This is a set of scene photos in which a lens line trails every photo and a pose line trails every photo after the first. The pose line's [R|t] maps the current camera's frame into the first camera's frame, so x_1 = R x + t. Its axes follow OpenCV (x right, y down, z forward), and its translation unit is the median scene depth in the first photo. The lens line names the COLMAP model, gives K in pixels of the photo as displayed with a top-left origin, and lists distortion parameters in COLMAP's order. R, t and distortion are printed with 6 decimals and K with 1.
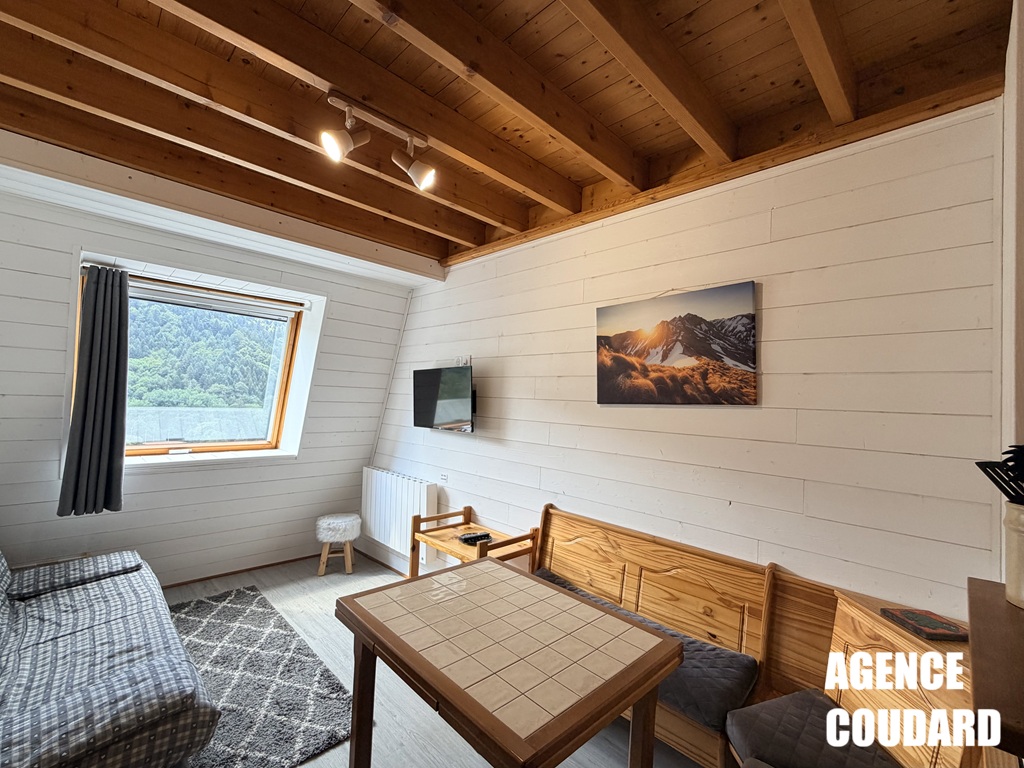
lens RADIAL K [[440.1, 0, 498.6], [0, 440.1, 384.4], [0, 0, 1]] dist [0.004673, 0.000902]
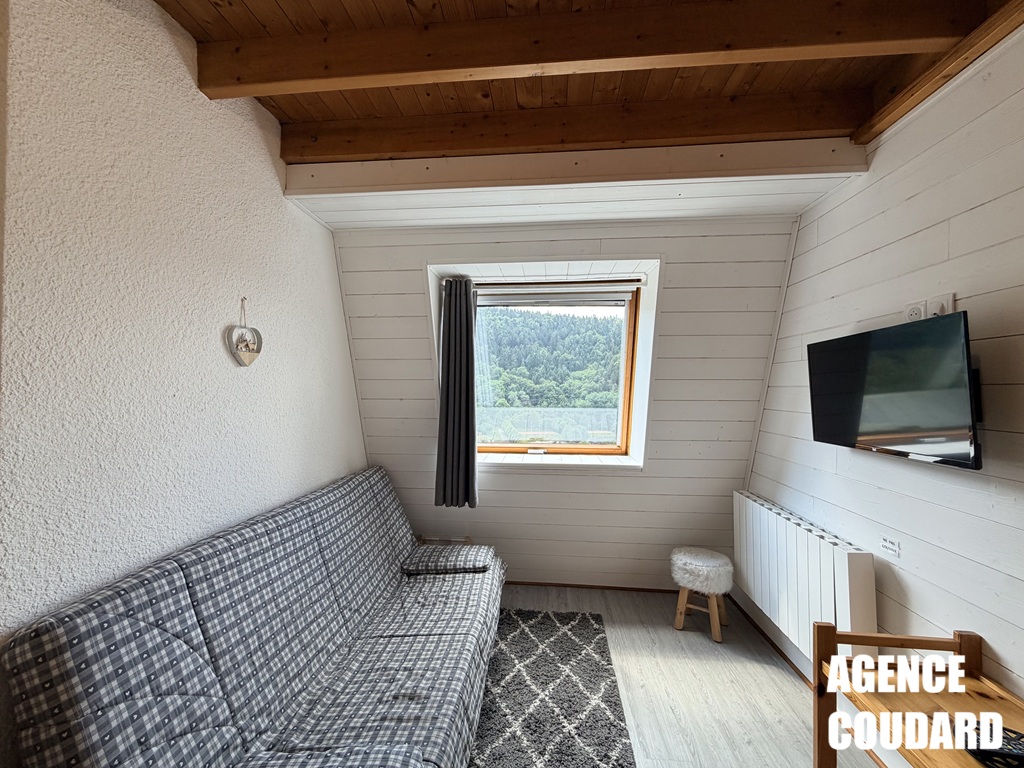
lens RADIAL K [[401.3, 0, 517.1], [0, 401.3, 384.0], [0, 0, 1]] dist [-0.001231, -0.000222]
pose [[0.662145, -0.045801, -0.747975, -0.065738], [0.045267, 0.998752, -0.021084, 0.017423], [0.748007, -0.019898, 0.663392, 0.446449]]
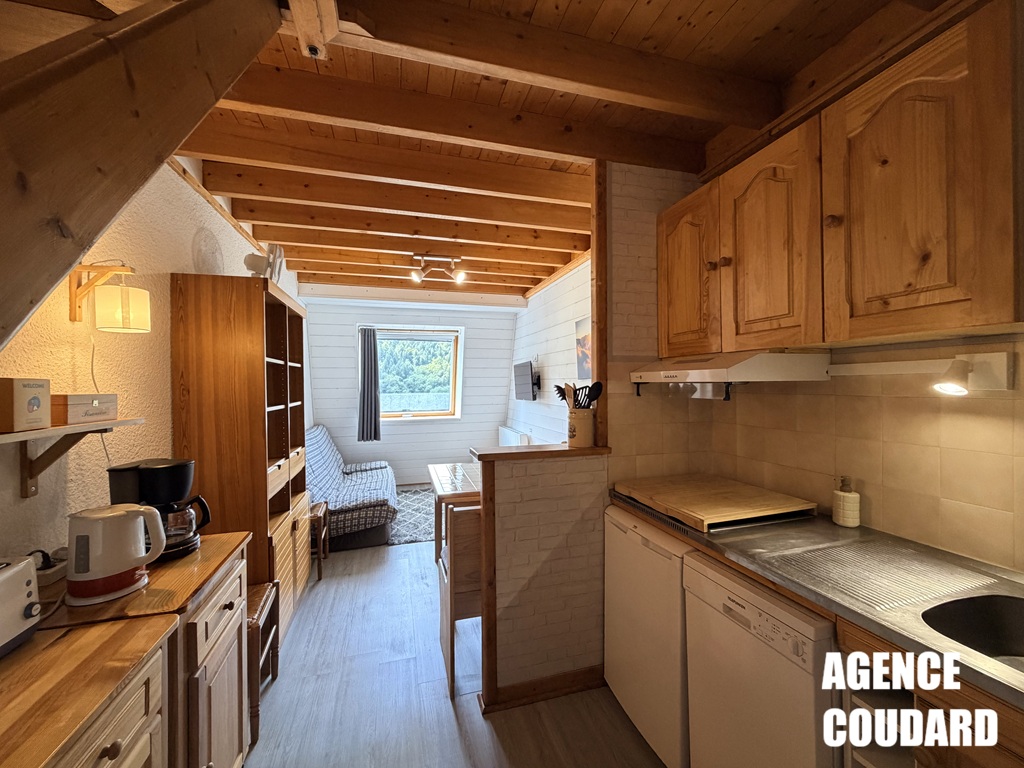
lens RADIAL K [[405.6, 0, 510.5], [0, 405.6, 384.7], [0, 0, 1]] dist [-0.000790, -0.000038]
pose [[0.885671, -0.041969, -0.462413, 0.604857], [0.054341, 0.998432, 0.013462, 0.024082], [0.461123, -0.037051, 0.886562, -0.416843]]
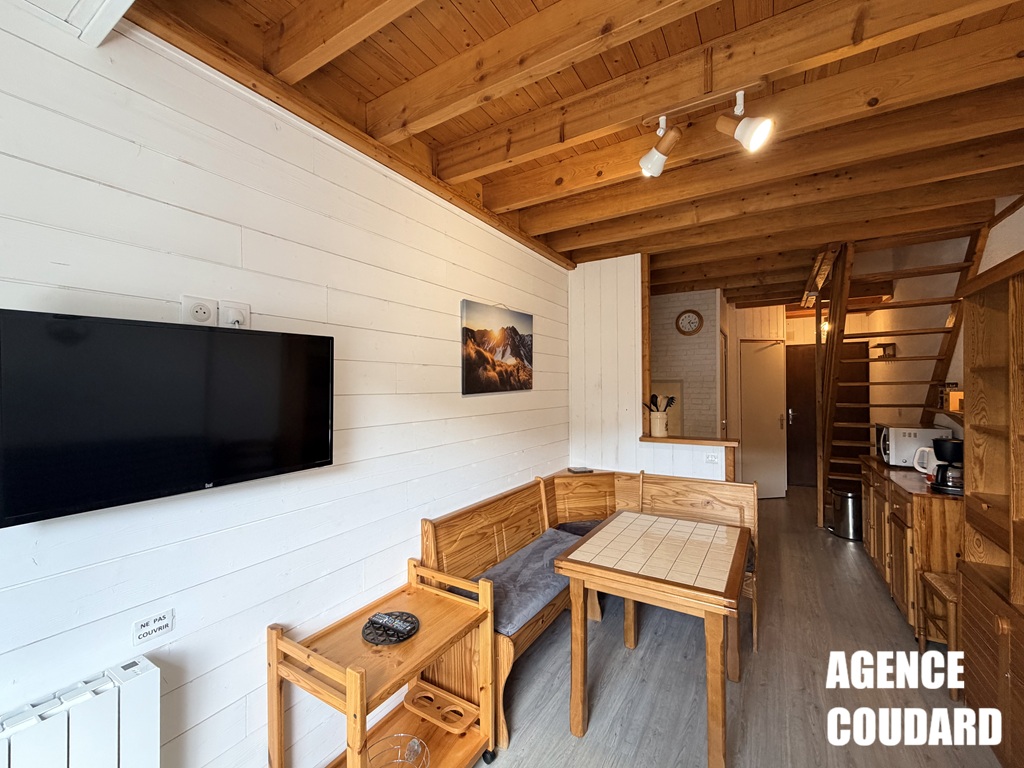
lens RADIAL K [[440.1, 0, 498.6], [0, 440.1, 384.4], [0, 0, 1]] dist [0.004673, 0.000902]
pose [[-0.256705, -0.030642, 0.966004, -0.663239], [-0.030398, 0.999259, 0.023619, -0.005035], [-0.966012, -0.023302, -0.257446, 1.013694]]
